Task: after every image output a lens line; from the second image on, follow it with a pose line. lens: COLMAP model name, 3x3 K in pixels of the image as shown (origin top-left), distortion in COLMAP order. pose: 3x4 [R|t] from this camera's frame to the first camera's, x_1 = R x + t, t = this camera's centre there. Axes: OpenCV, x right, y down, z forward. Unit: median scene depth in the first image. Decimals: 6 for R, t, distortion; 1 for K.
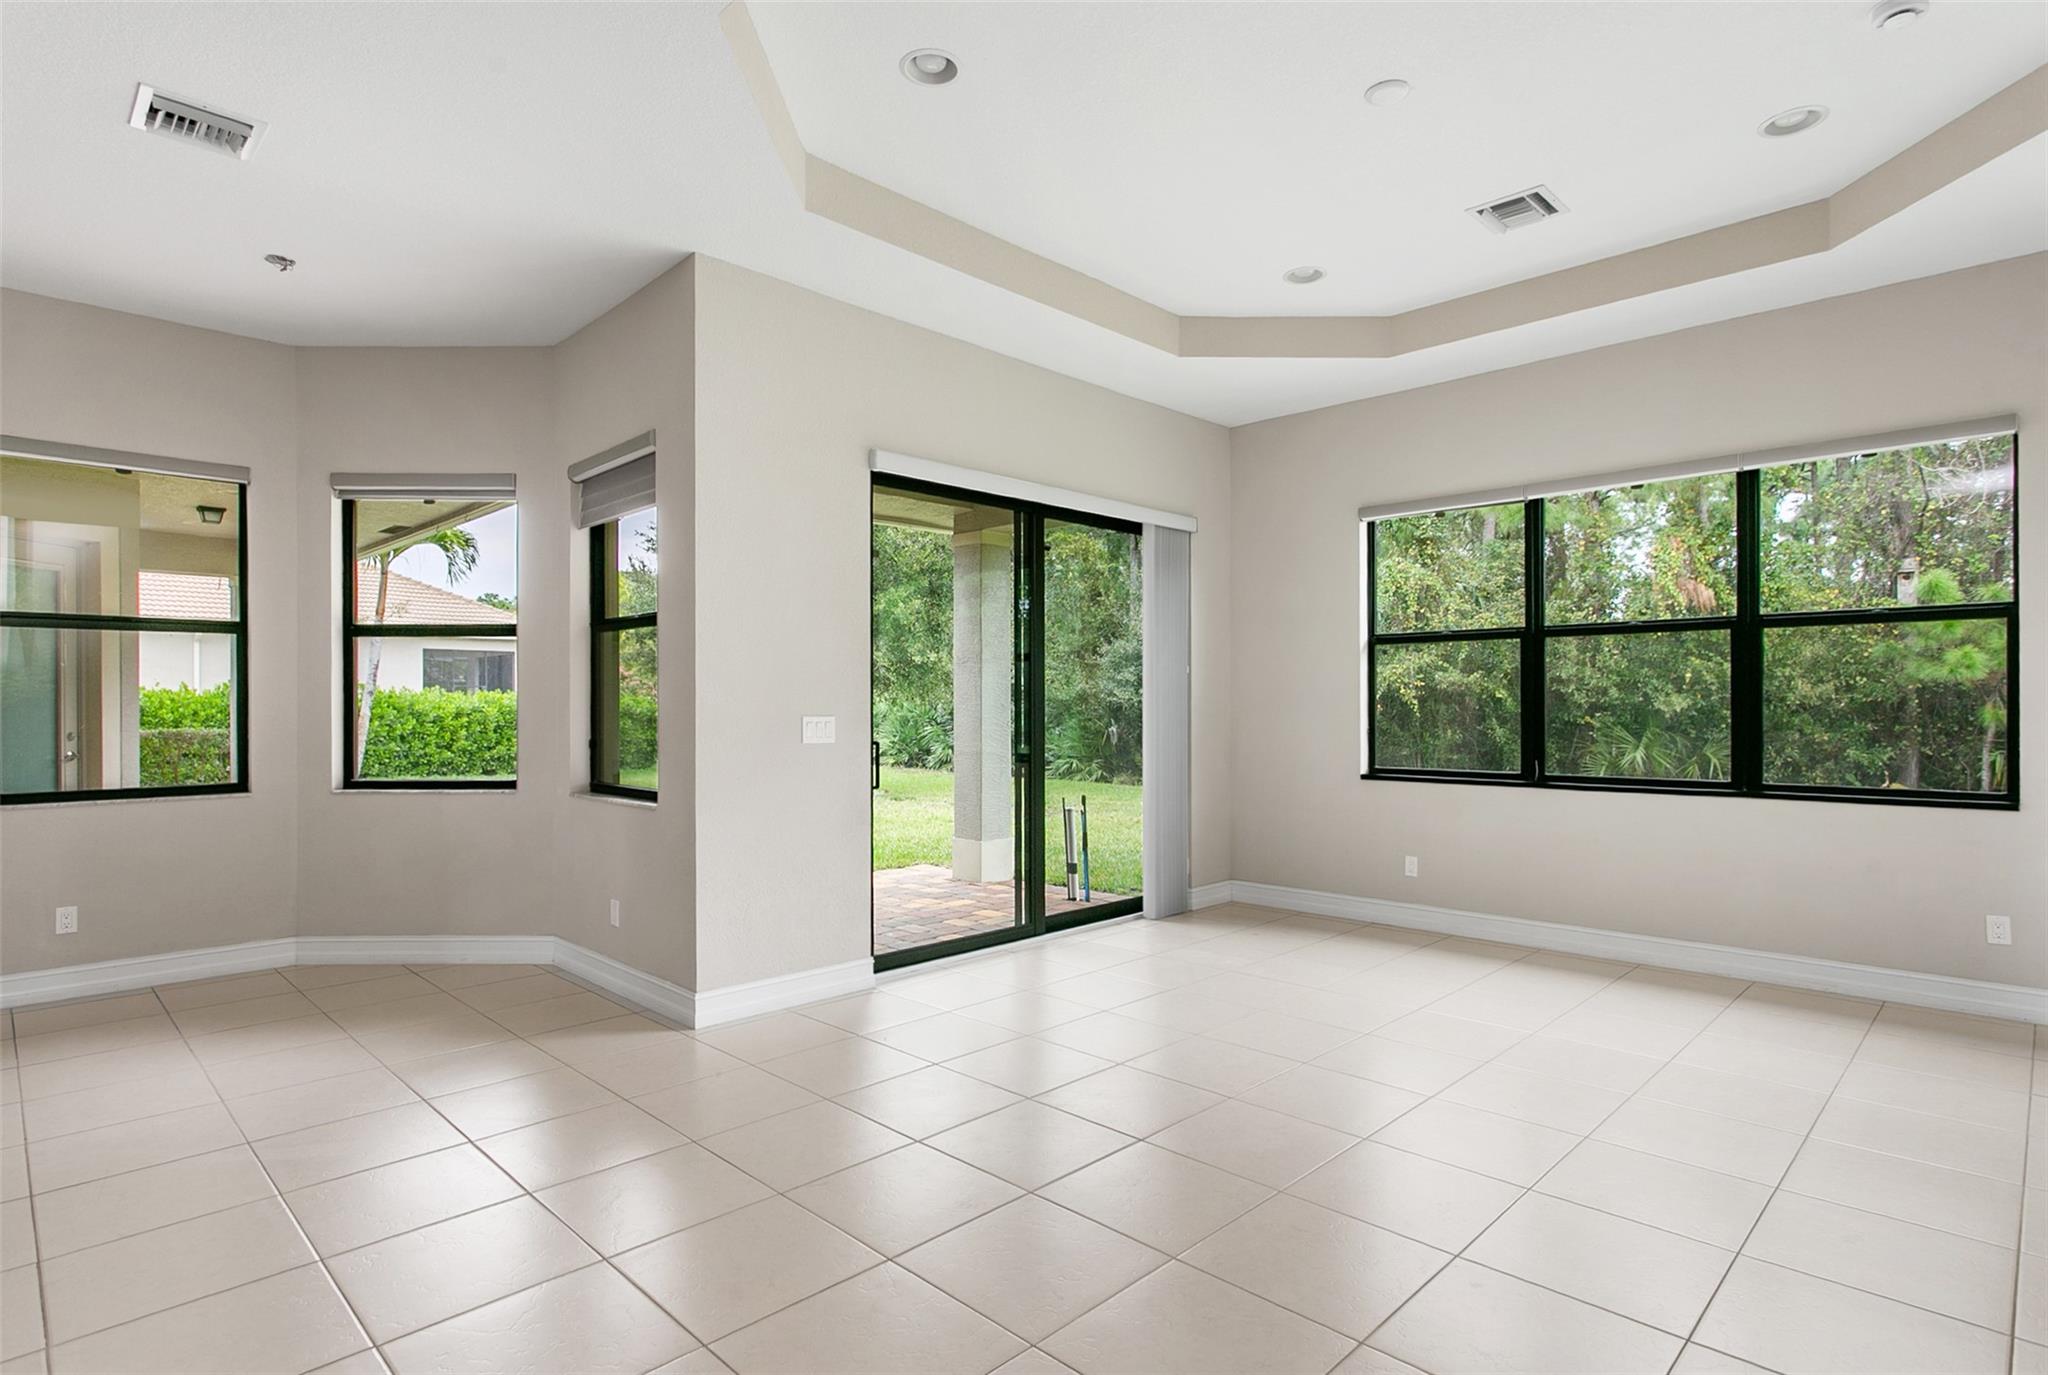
lens RADIAL K [[1028.6, 0, 1024.0], [0, 1028.6, 687.5], [0, 0, 1]] dist [0.004791, 0.000786]
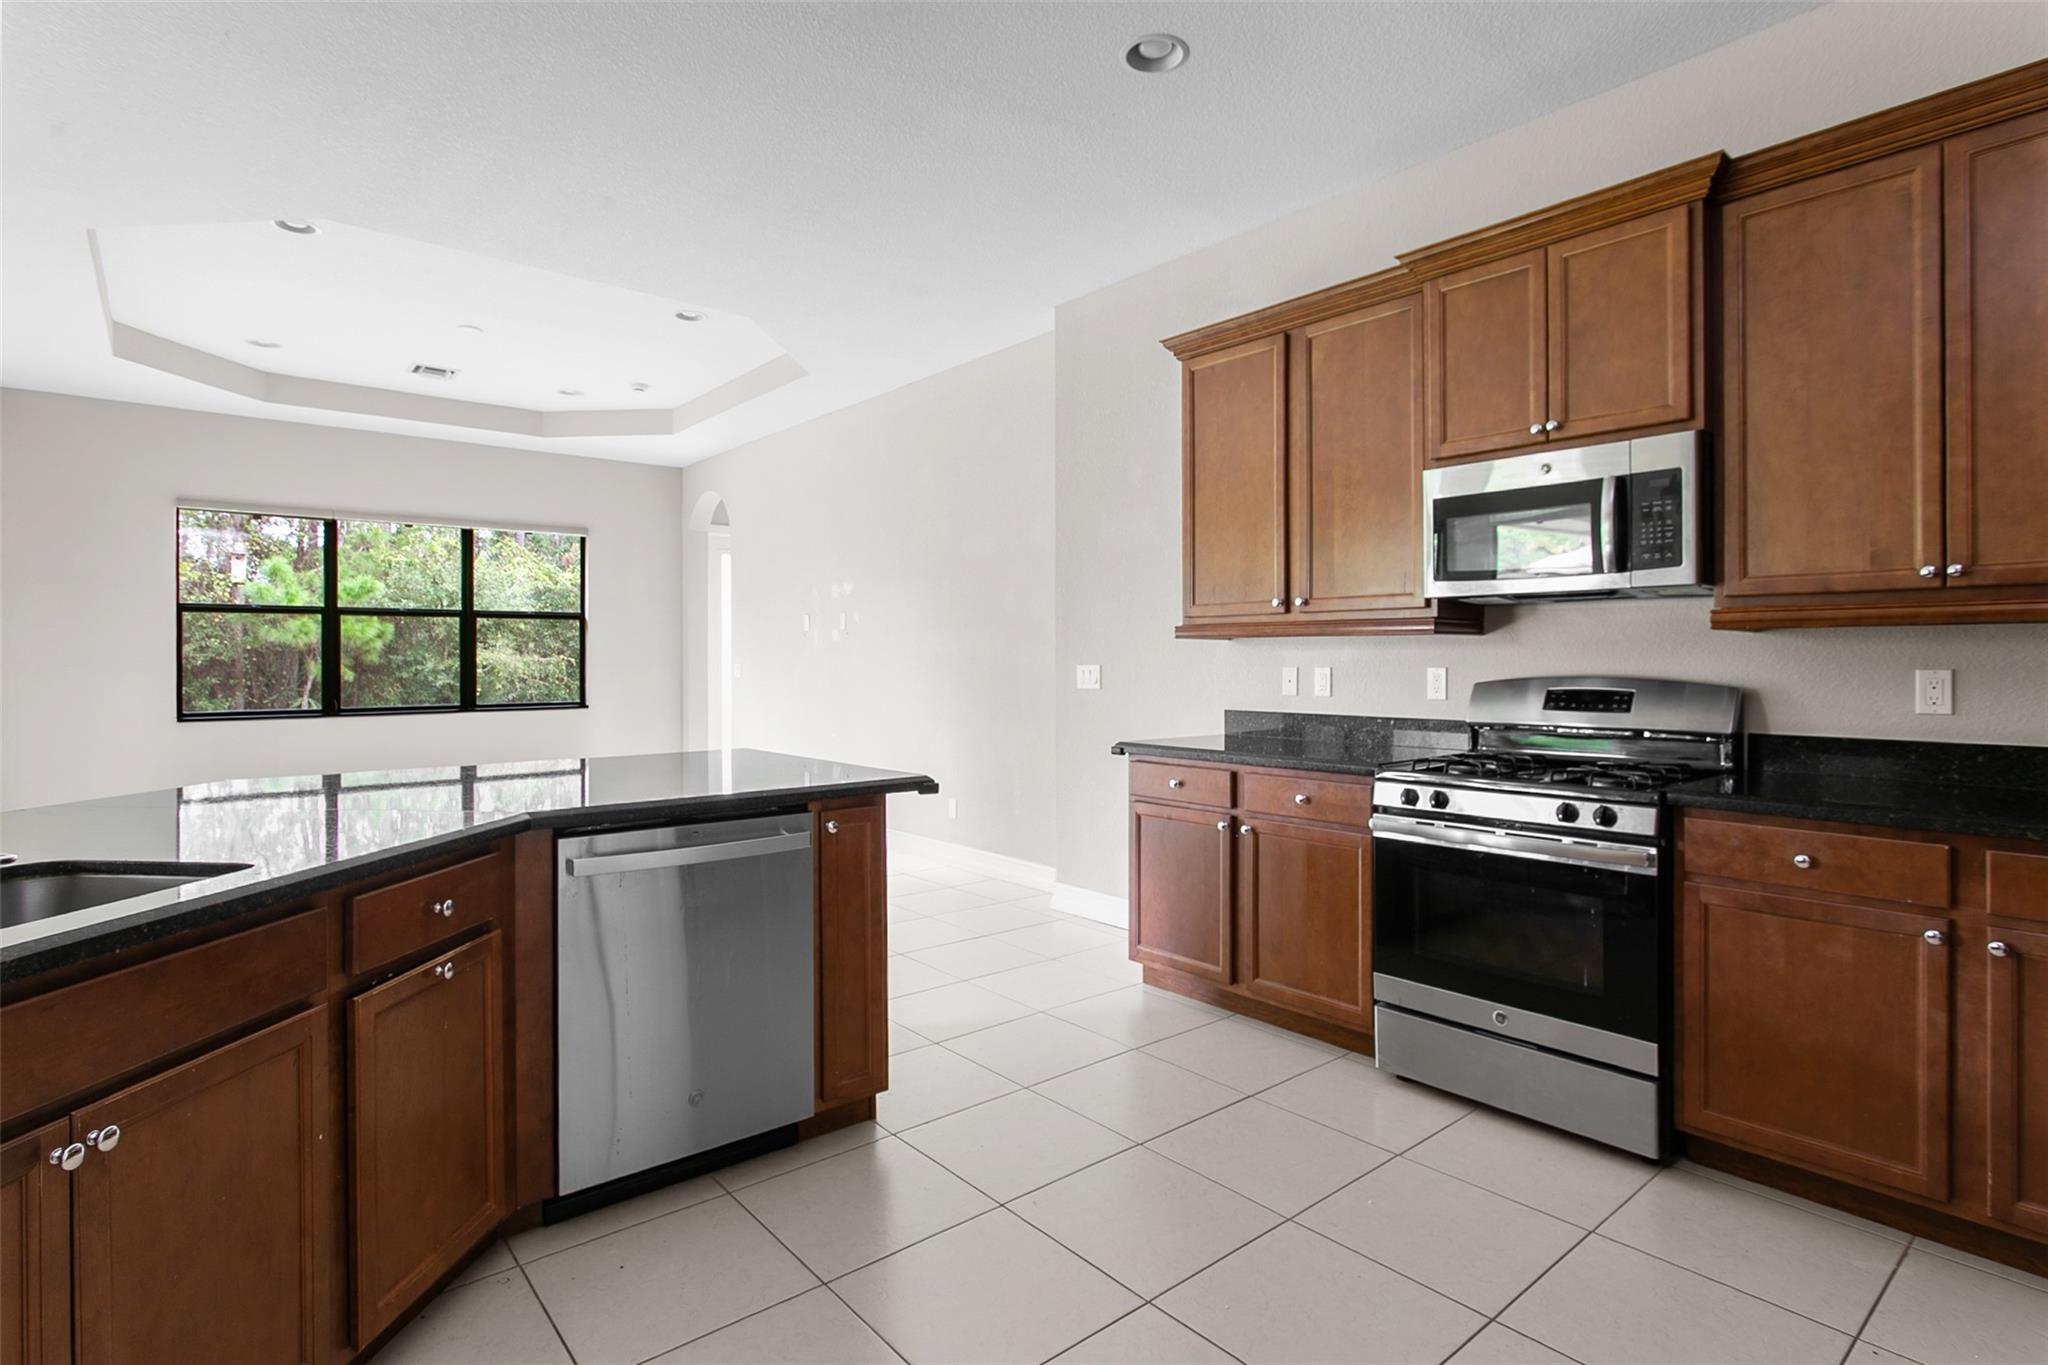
lens RADIAL K [[1053.5, 0, 1025.4], [0, 1053.5, 675.1], [0, 0, 1]] dist [-0.000333, 0.000457]
pose [[0.087806, -0.016920, 0.995994, -0.900320], [-0.009967, 0.999791, 0.017863, 0.000670], [-0.996088, -0.011496, 0.087619, -0.111754]]
